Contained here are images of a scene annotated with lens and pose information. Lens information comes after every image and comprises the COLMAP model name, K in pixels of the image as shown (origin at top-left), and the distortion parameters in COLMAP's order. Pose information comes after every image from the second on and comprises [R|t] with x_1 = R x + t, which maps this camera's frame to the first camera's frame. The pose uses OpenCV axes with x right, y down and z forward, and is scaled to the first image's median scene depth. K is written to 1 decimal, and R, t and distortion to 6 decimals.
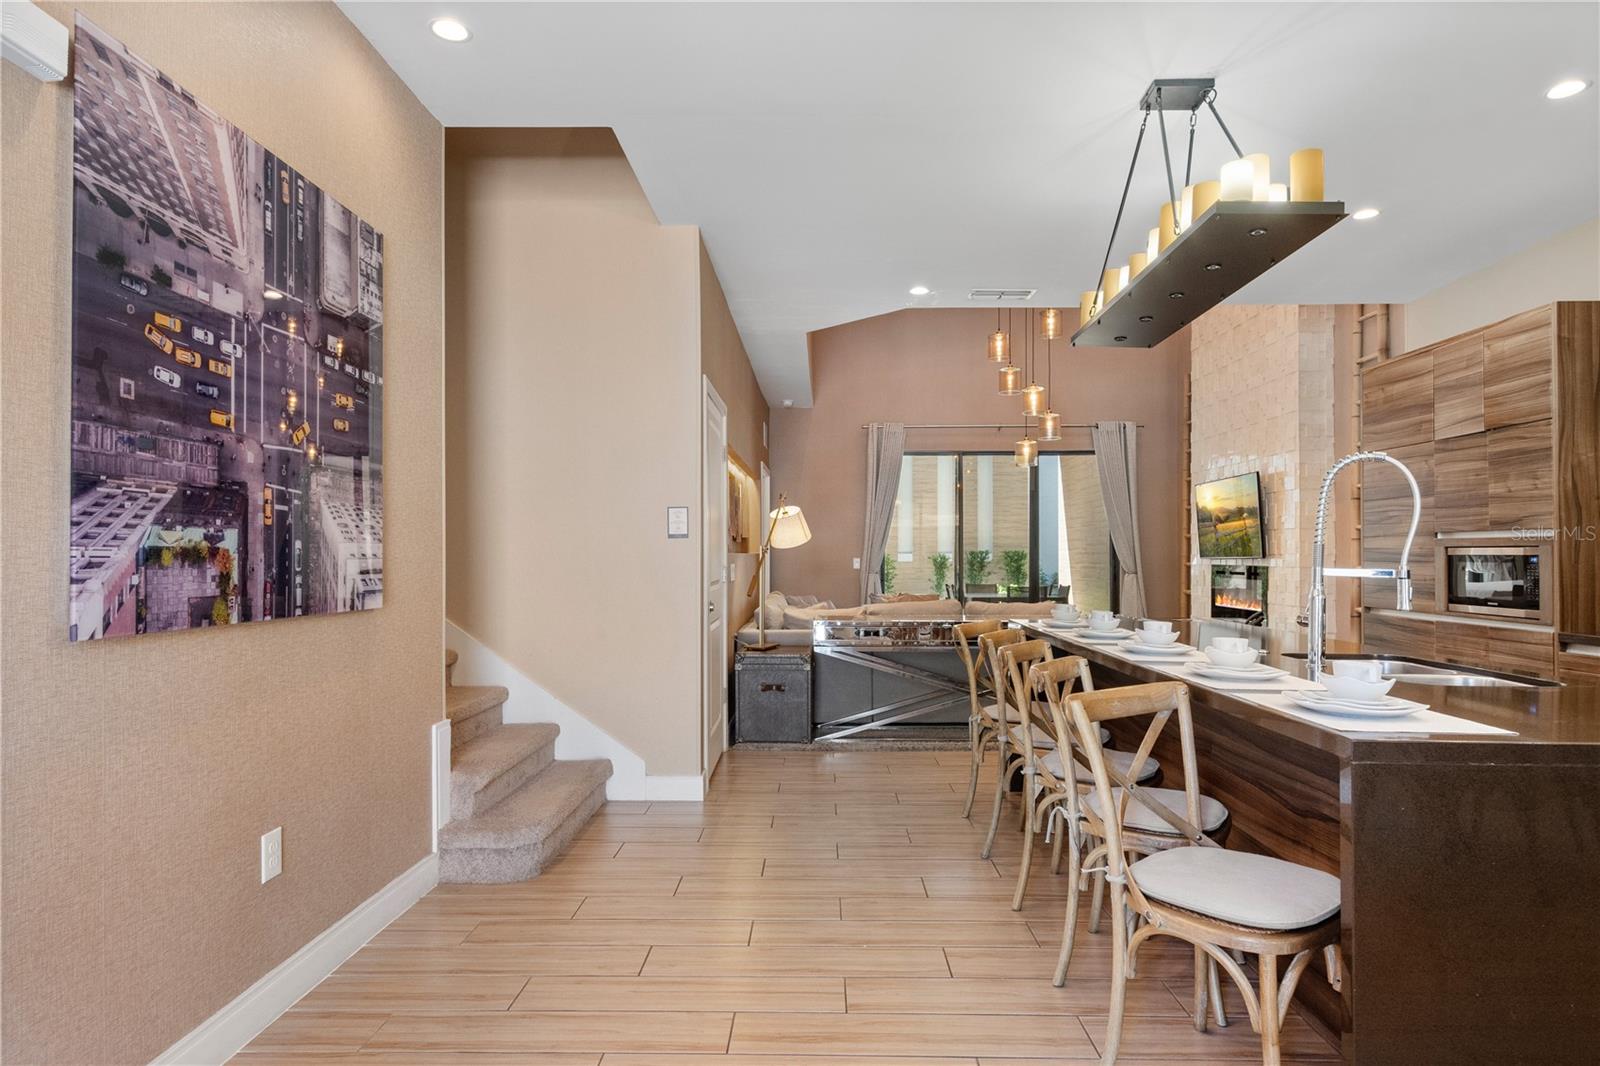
lens RADIAL K [[889.6, 0, 804.3], [0, 889.6, 545.8], [0, 0, 1]] dist [0.003780, -0.000392]
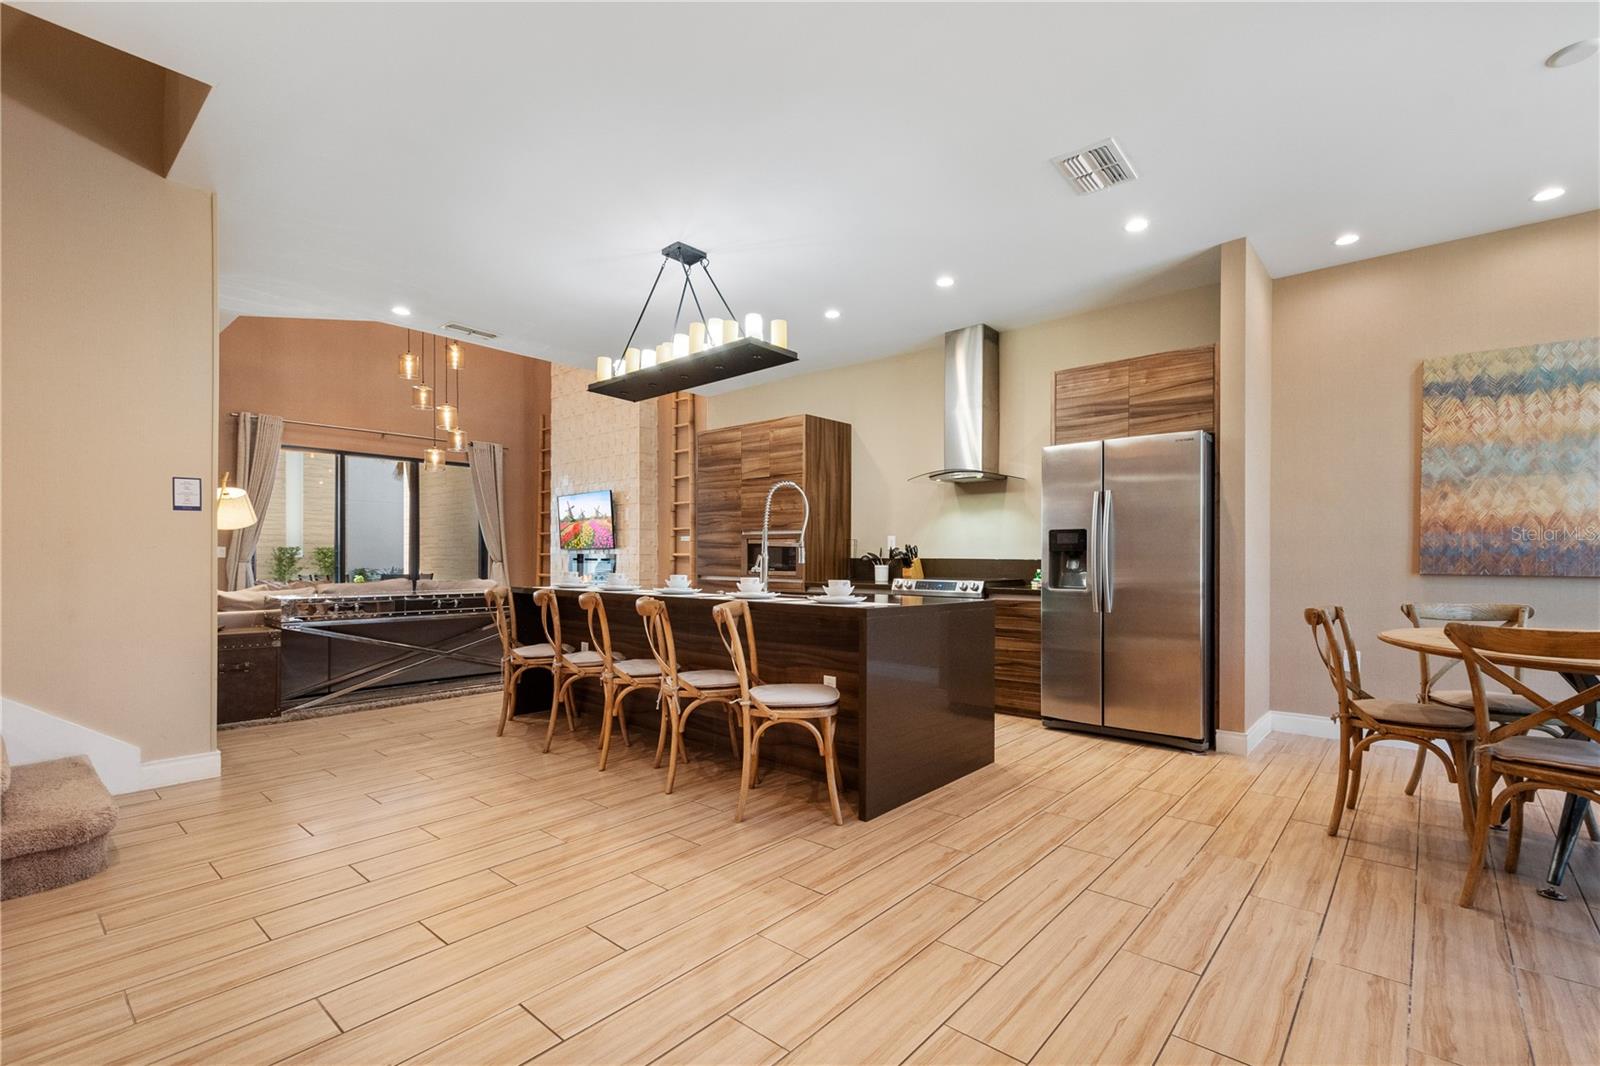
lens RADIAL K [[715.9, 0, 804.9], [0, 715.9, 556.9], [0, 0, 1]] dist [0.003193, 0.000070]
pose [[0.637911, 0.005773, 0.770088, -0.338076], [-0.013426, 0.999903, 0.003625, 0.032331], [-0.769993, -0.012651, 0.637927, -0.012210]]
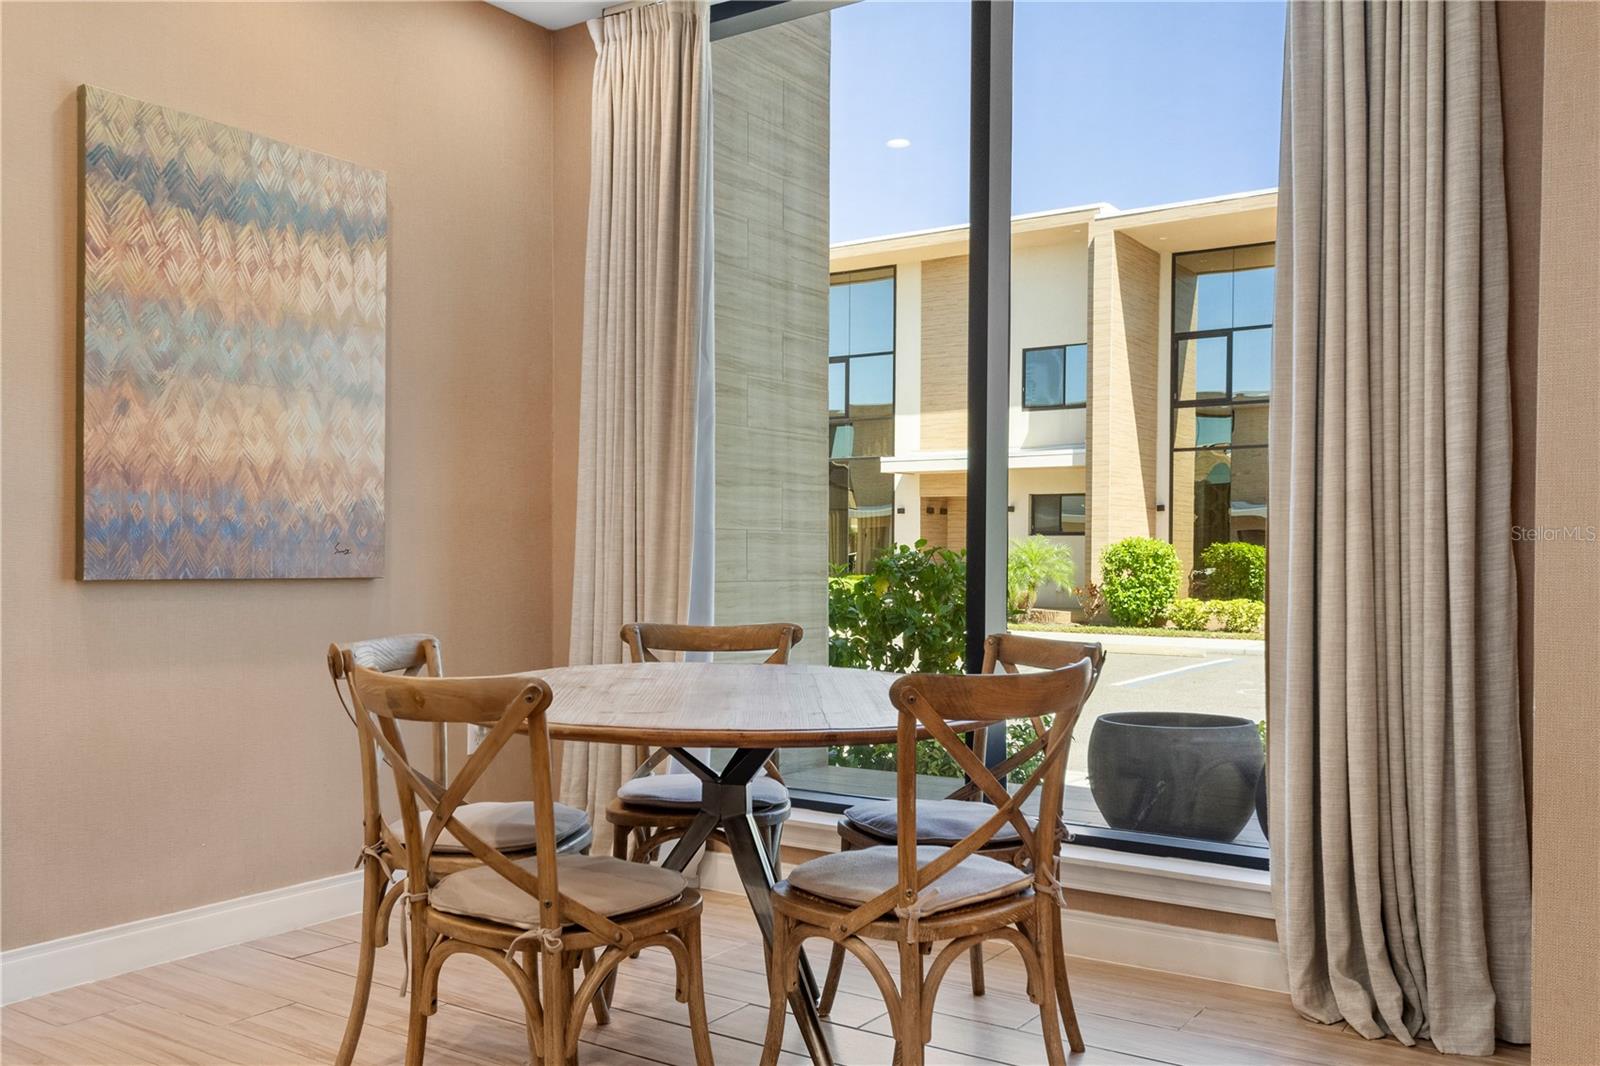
lens RADIAL K [[1389.6, 0, 788.2], [0, 1389.6, 576.3], [0, 0, 1]] dist [0.018302, -0.005417]
pose [[-0.839430, -0.009540, 0.543384, 0.127890], [-0.008317, 0.999954, 0.004708, 0.037580], [-0.543404, -0.000567, -0.839471, 0.409877]]
